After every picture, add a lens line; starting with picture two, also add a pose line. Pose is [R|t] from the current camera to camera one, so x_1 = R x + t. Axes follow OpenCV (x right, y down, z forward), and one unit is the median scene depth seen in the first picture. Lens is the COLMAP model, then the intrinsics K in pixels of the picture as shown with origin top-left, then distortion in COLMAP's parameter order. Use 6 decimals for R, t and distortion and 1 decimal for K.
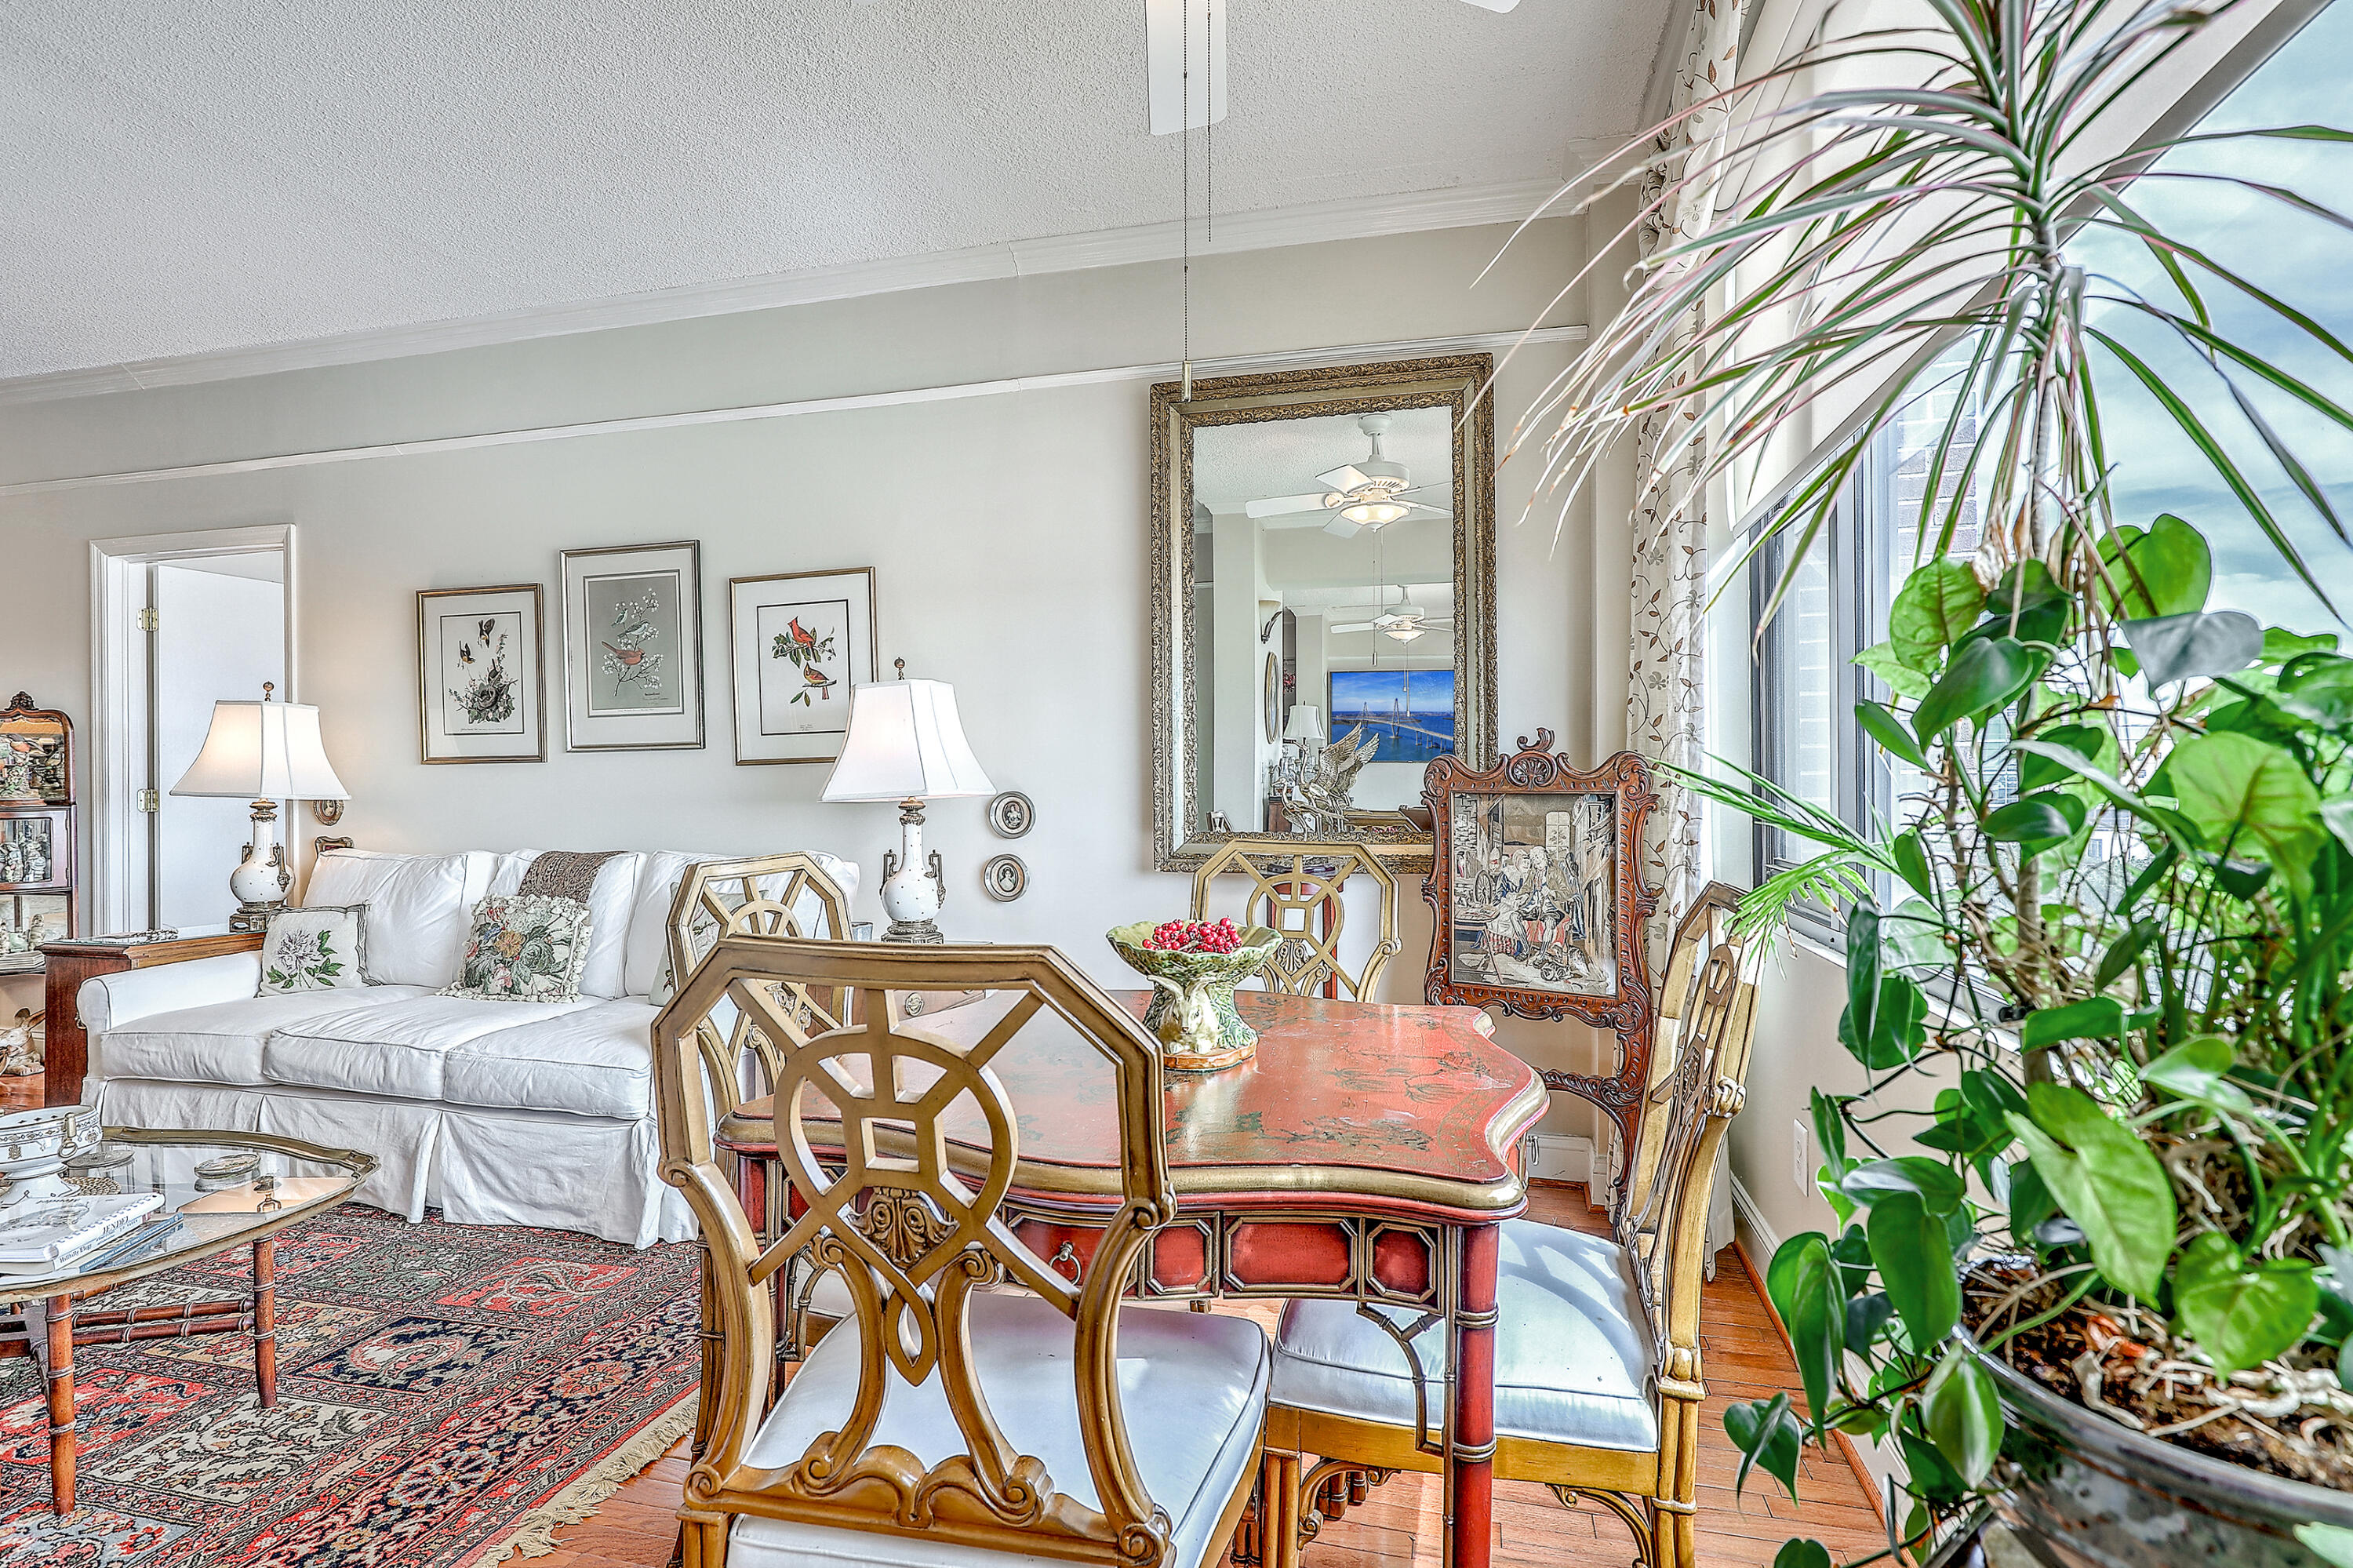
lens RADIAL K [[1106.3, 0, 1178.6], [0, 1106.3, 771.1], [0, 0, 1]] dist [-0.003907, 0.002542]
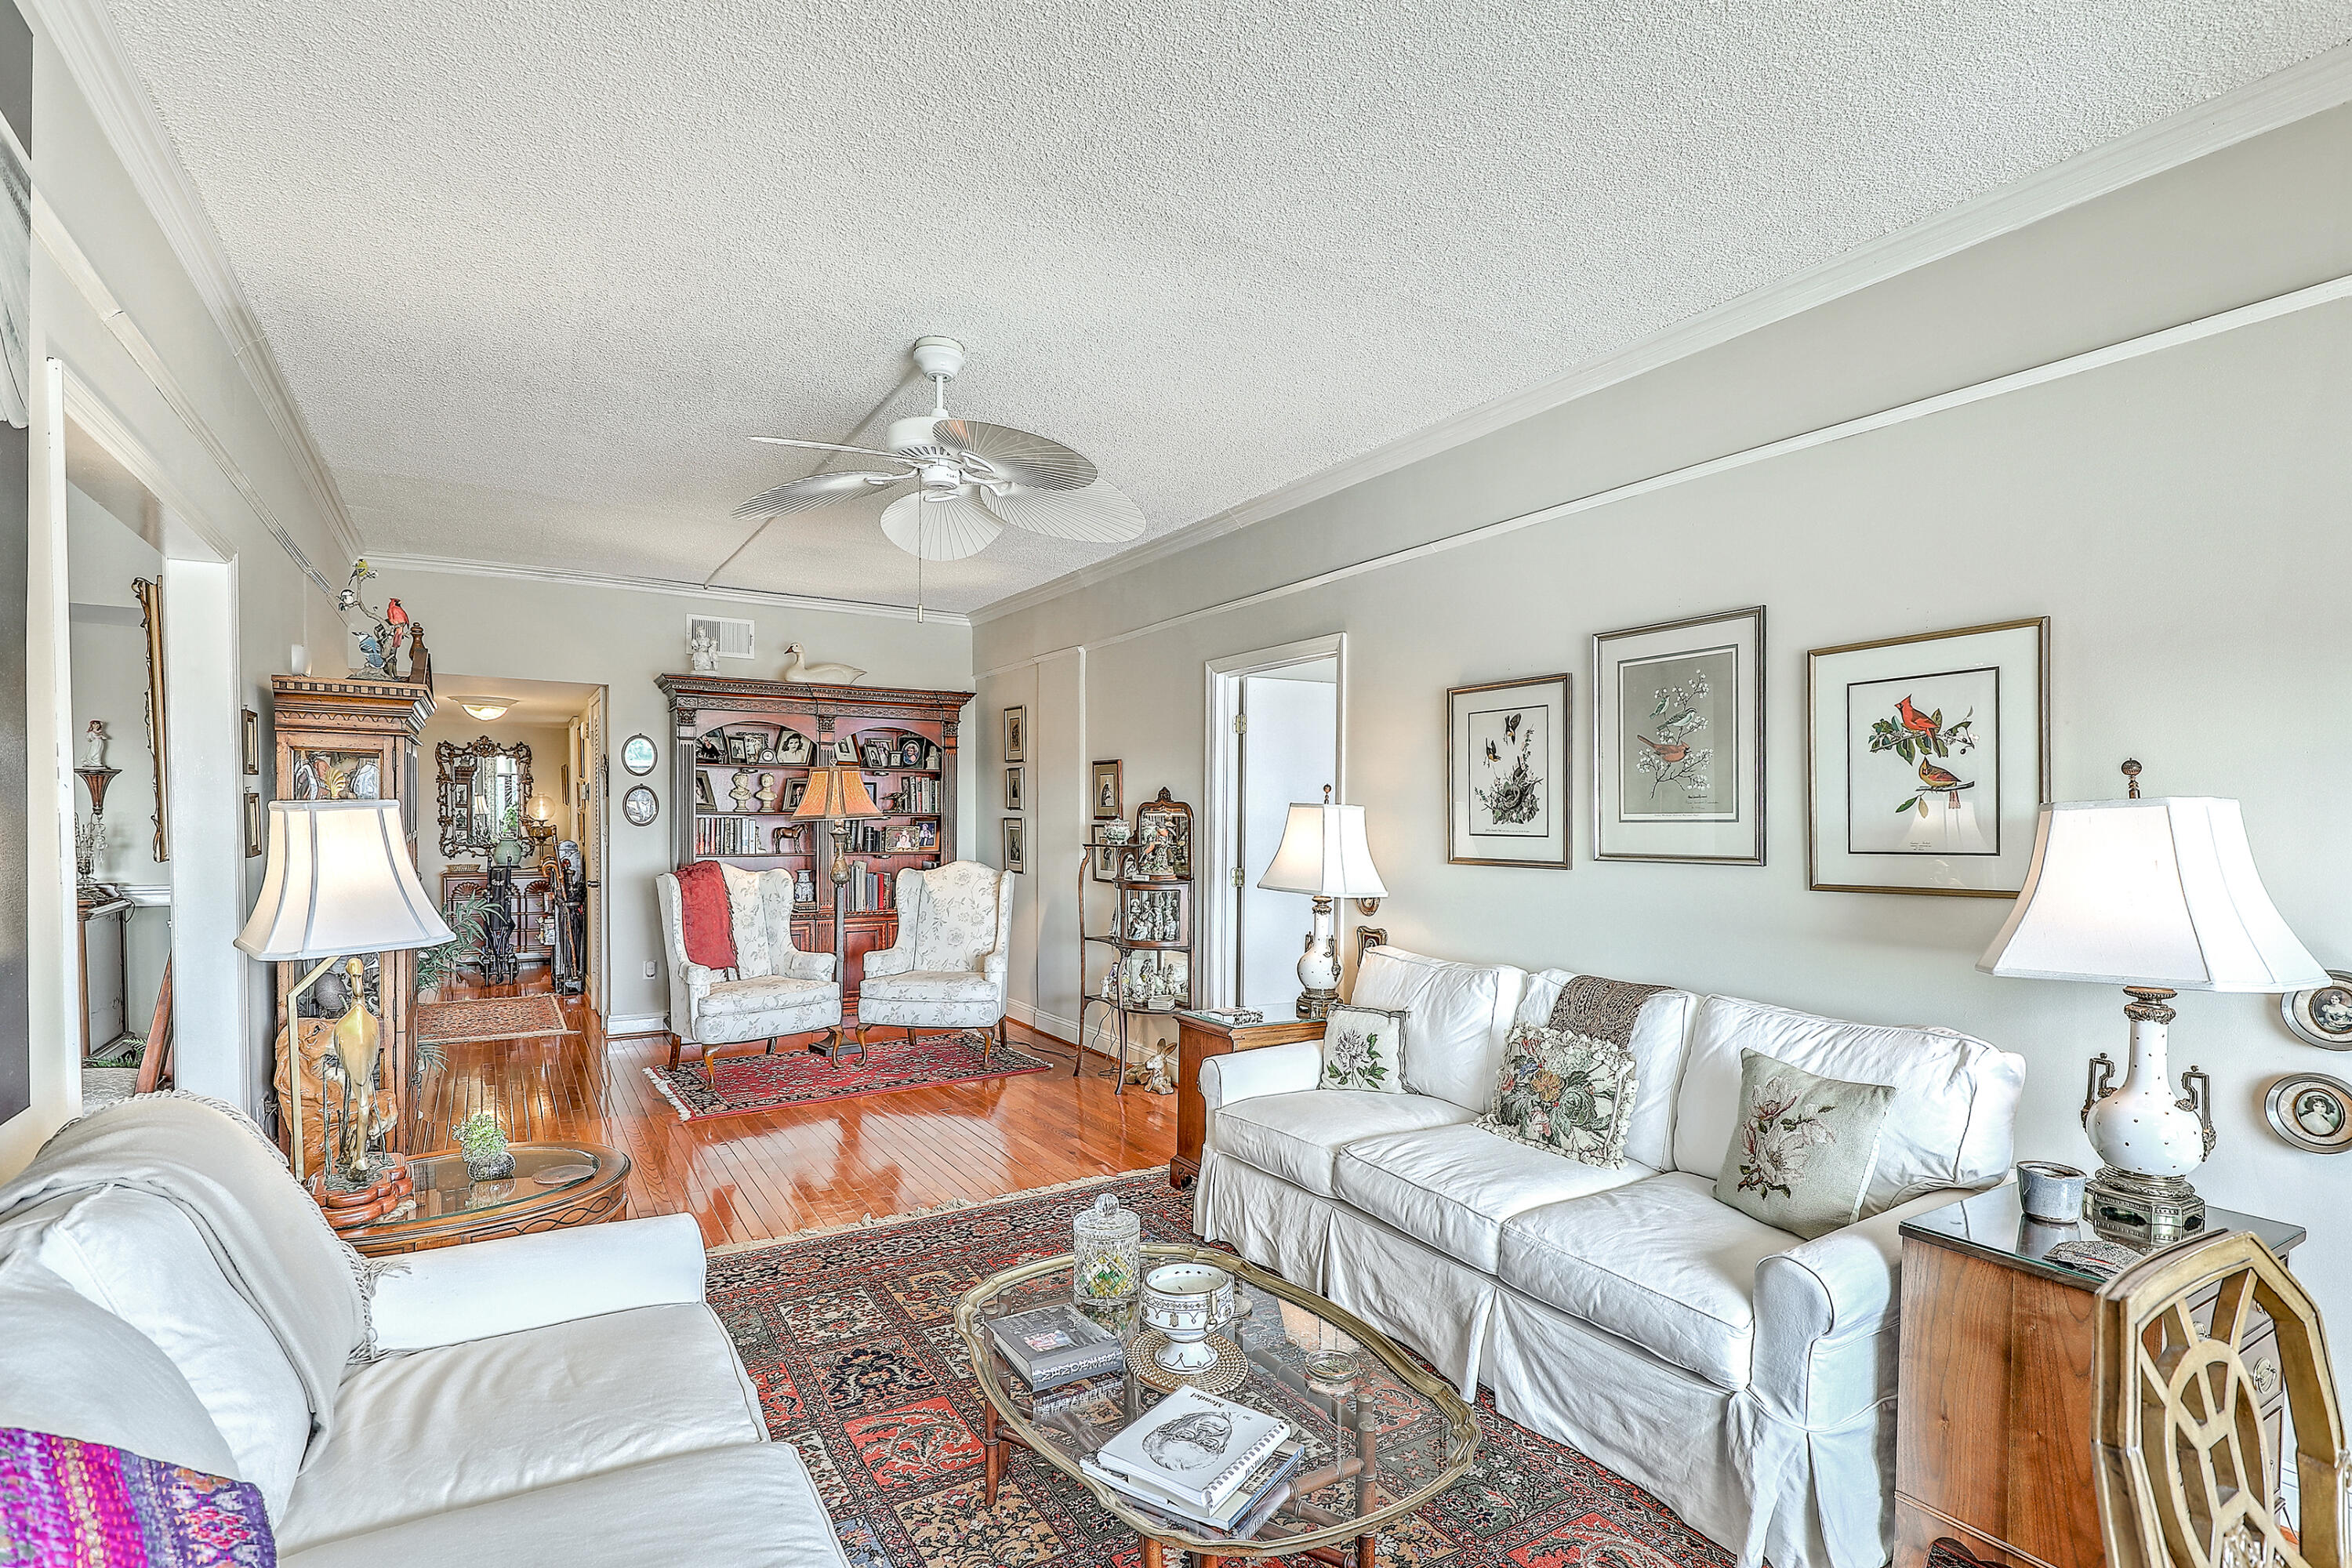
lens RADIAL K [[1105.8, 0, 1191.9], [0, 1105.8, 804.2], [0, 0, 1]] dist [-0.003907, 0.002542]
pose [[0.716123, 0.010788, -0.697891, -0.178036], [-0.010468, 0.999934, 0.004715, -0.067198], [0.697896, 0.003929, 0.716189, 0.149076]]
